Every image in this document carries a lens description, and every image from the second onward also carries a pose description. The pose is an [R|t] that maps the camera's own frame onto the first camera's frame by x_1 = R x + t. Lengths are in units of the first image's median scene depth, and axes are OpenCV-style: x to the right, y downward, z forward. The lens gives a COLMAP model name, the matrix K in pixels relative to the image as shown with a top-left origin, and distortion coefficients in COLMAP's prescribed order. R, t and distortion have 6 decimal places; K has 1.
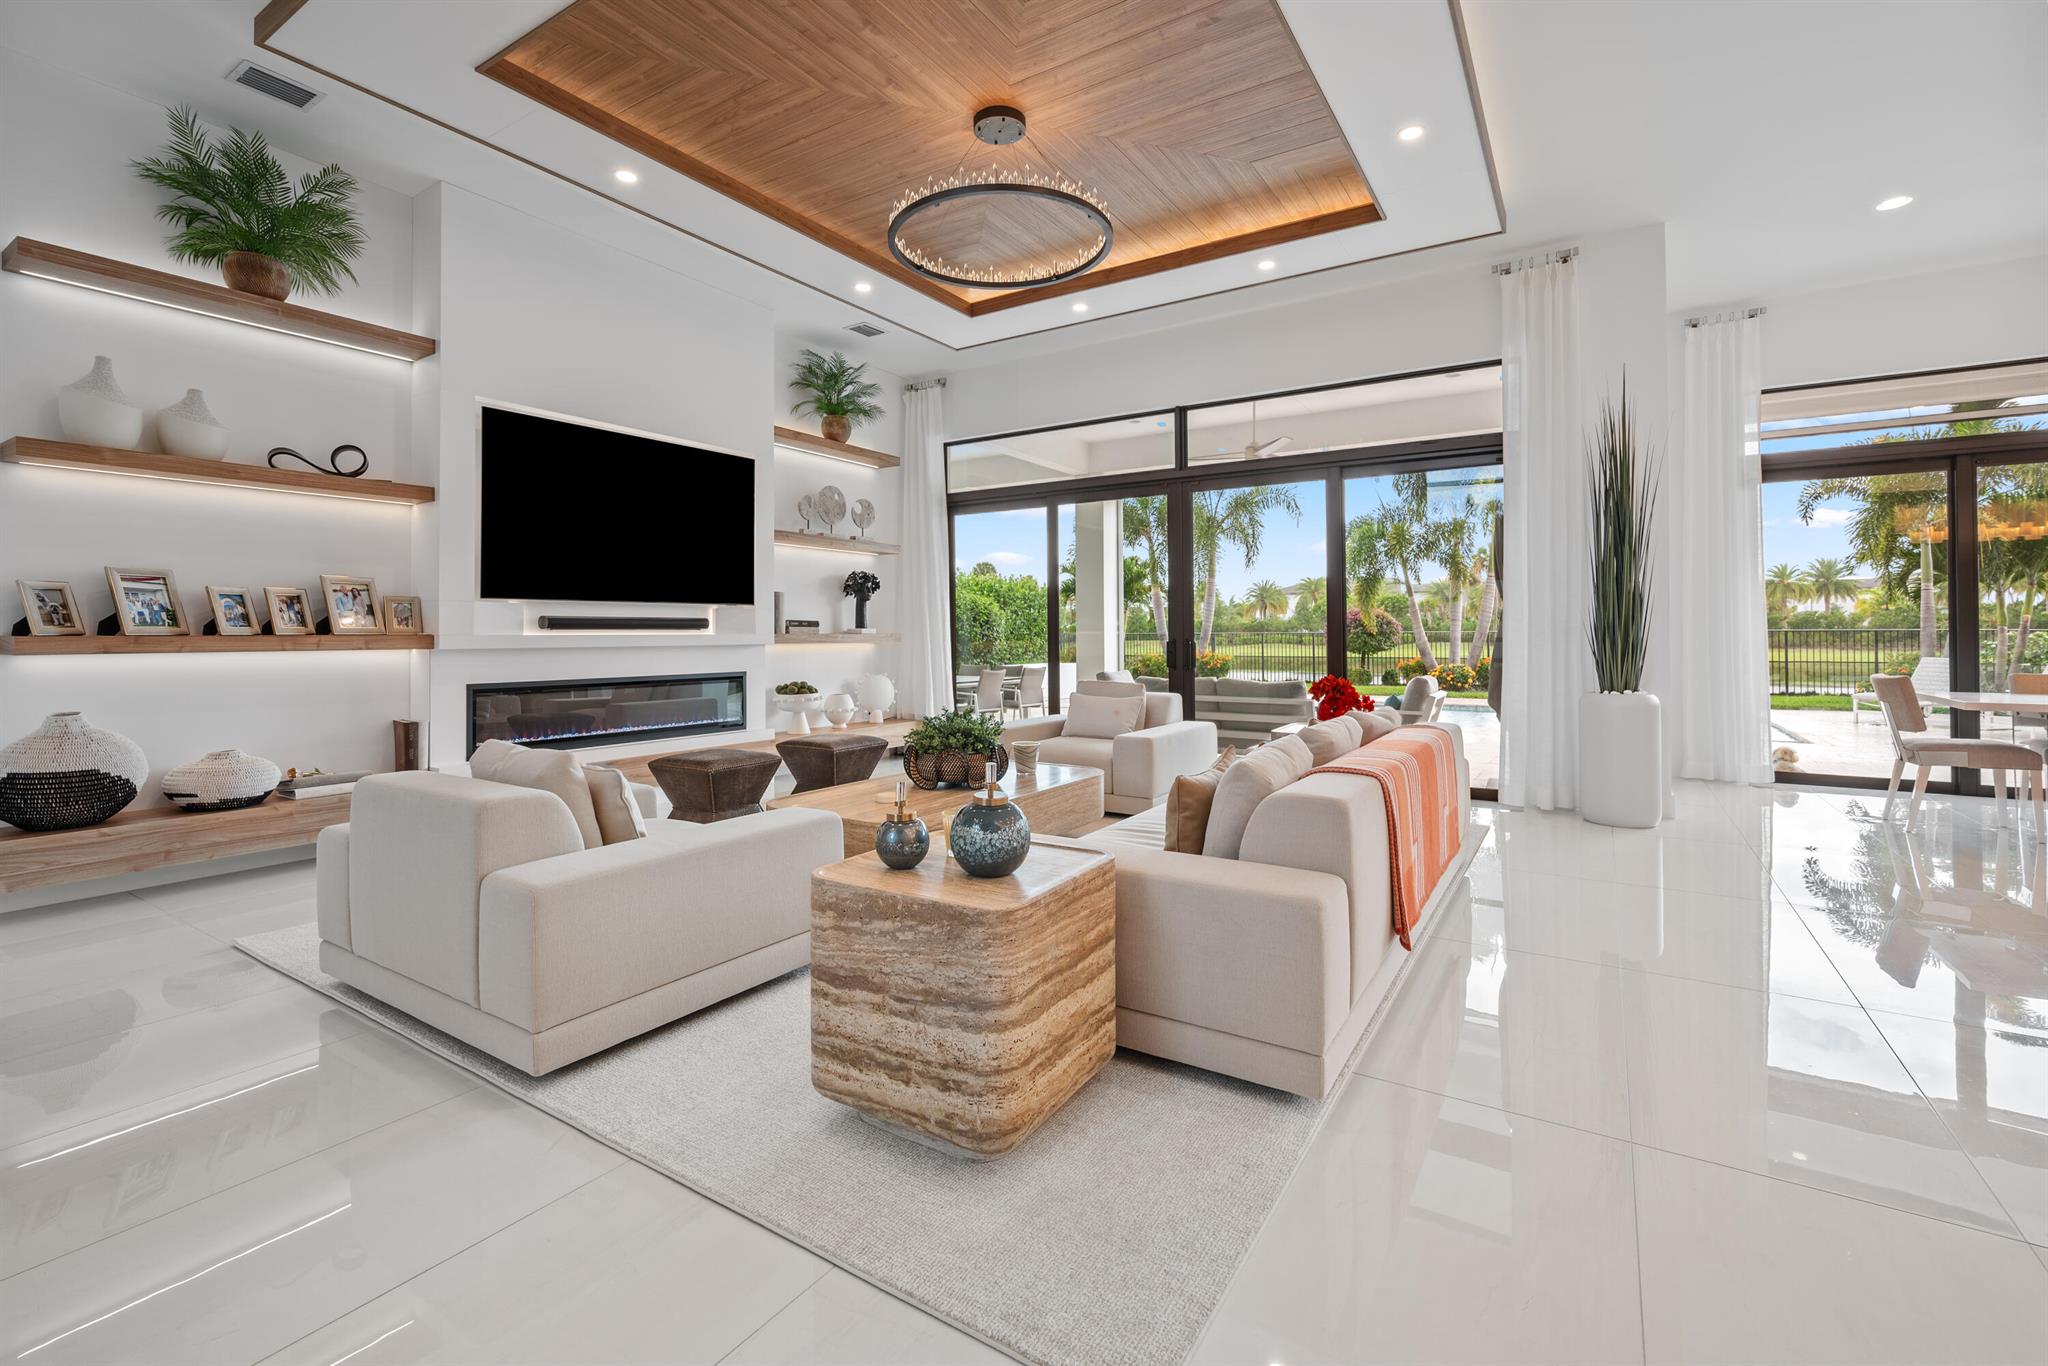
lens RADIAL K [[883.7, 0, 1014.2], [0, 883.7, 624.5], [0, 0, 1]] dist [-0.005324, -0.000005]
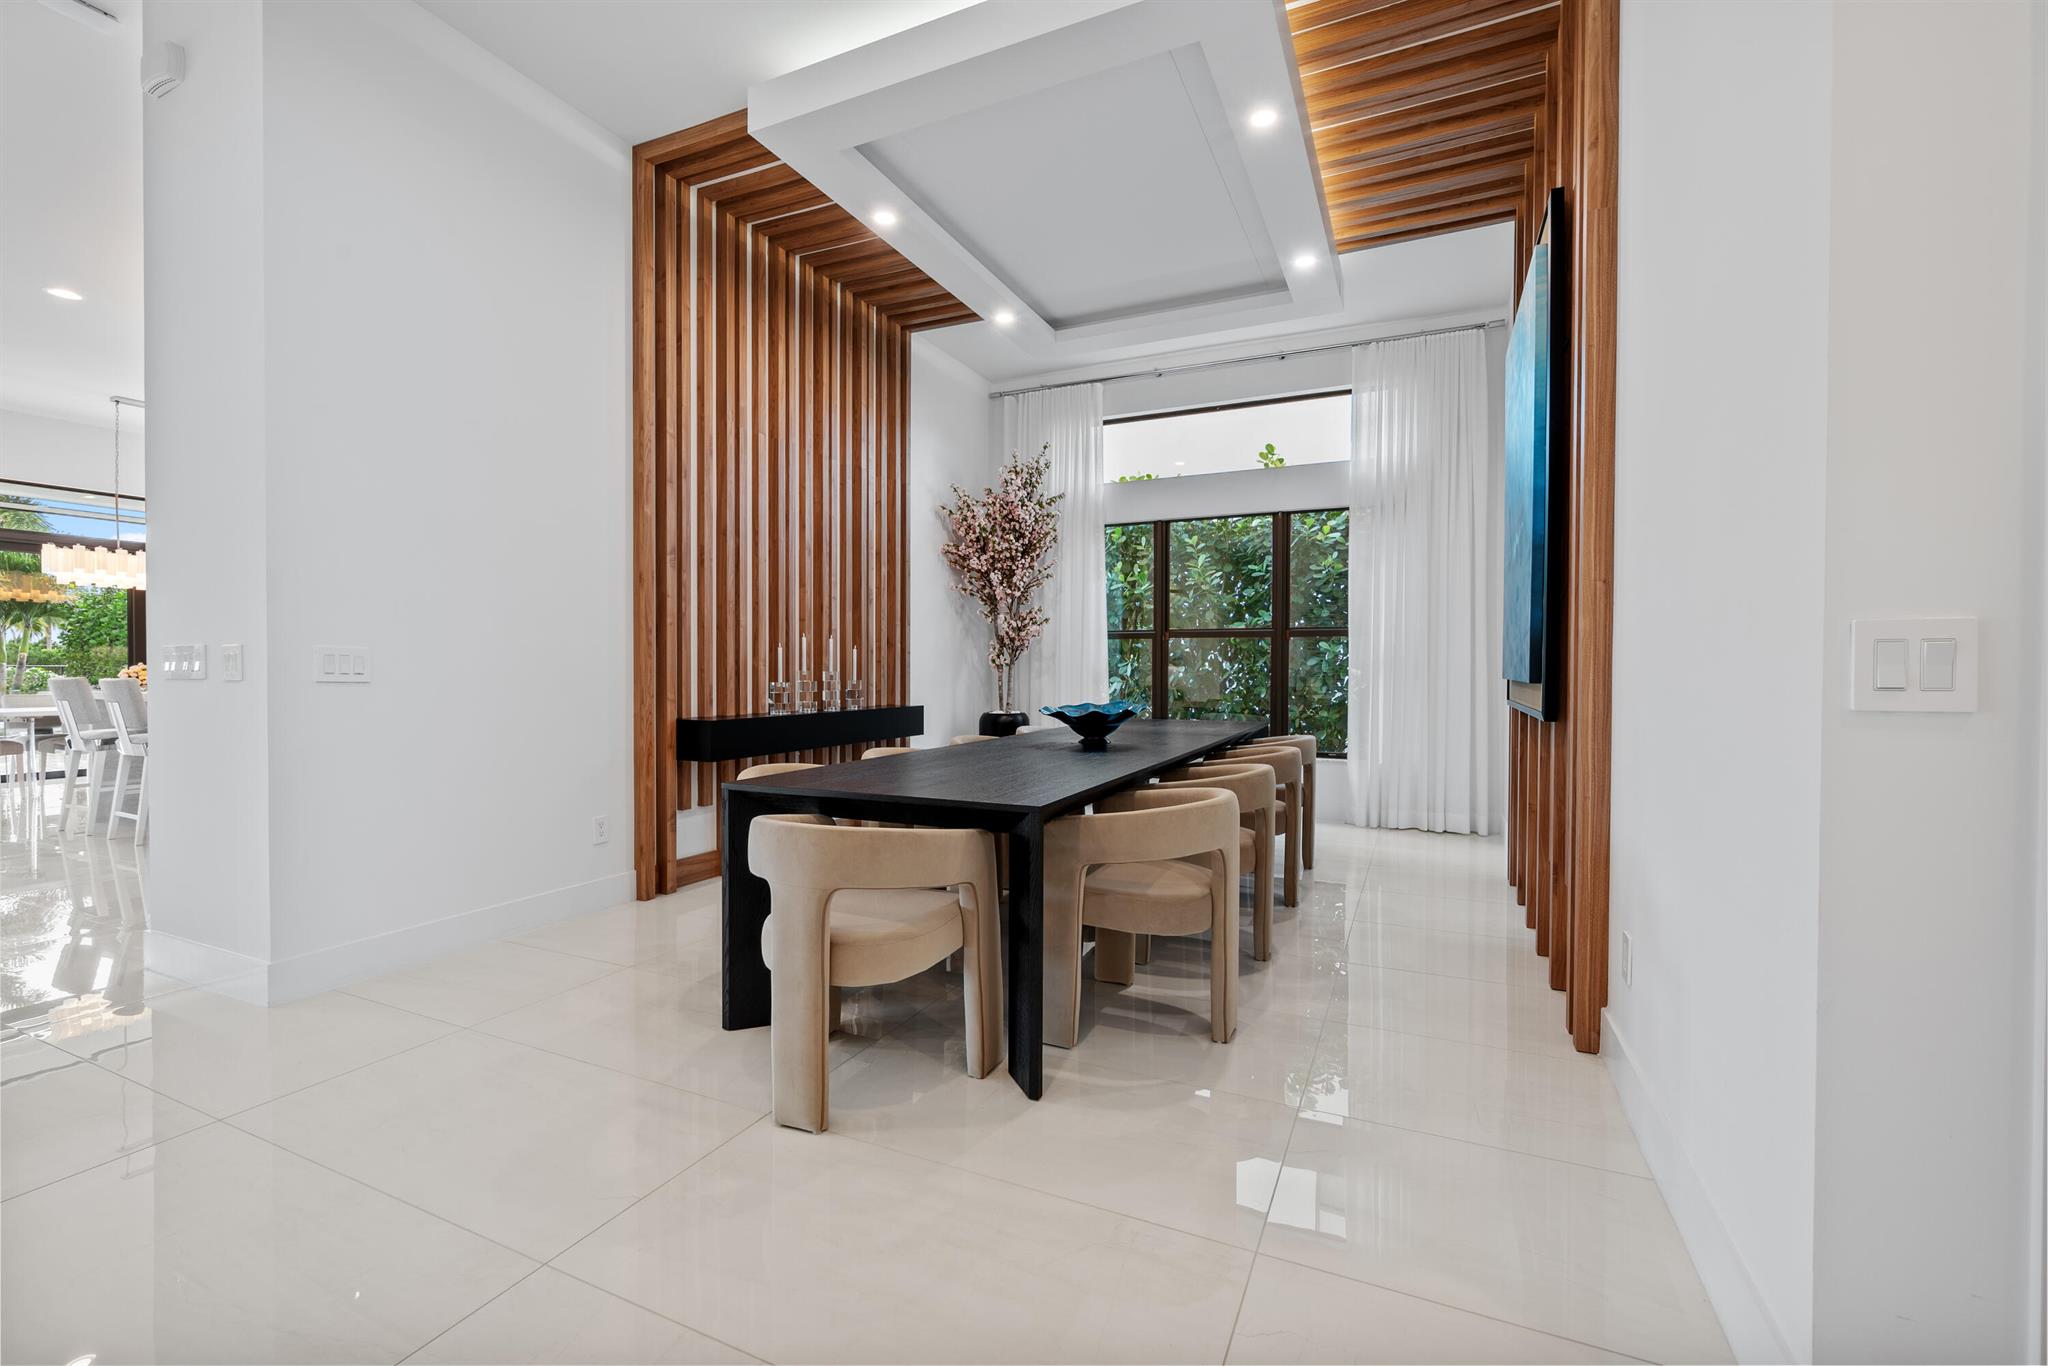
lens RADIAL K [[883.7, 0, 1022.4], [0, 883.7, 677.3], [0, 0, 1]] dist [-0.005324, -0.000005]
pose [[-0.132420, -0.001485, 0.991193, -0.199090], [-0.016305, 0.999867, -0.000680, 0.001804], [-0.991060, -0.016252, -0.132427, -0.180513]]
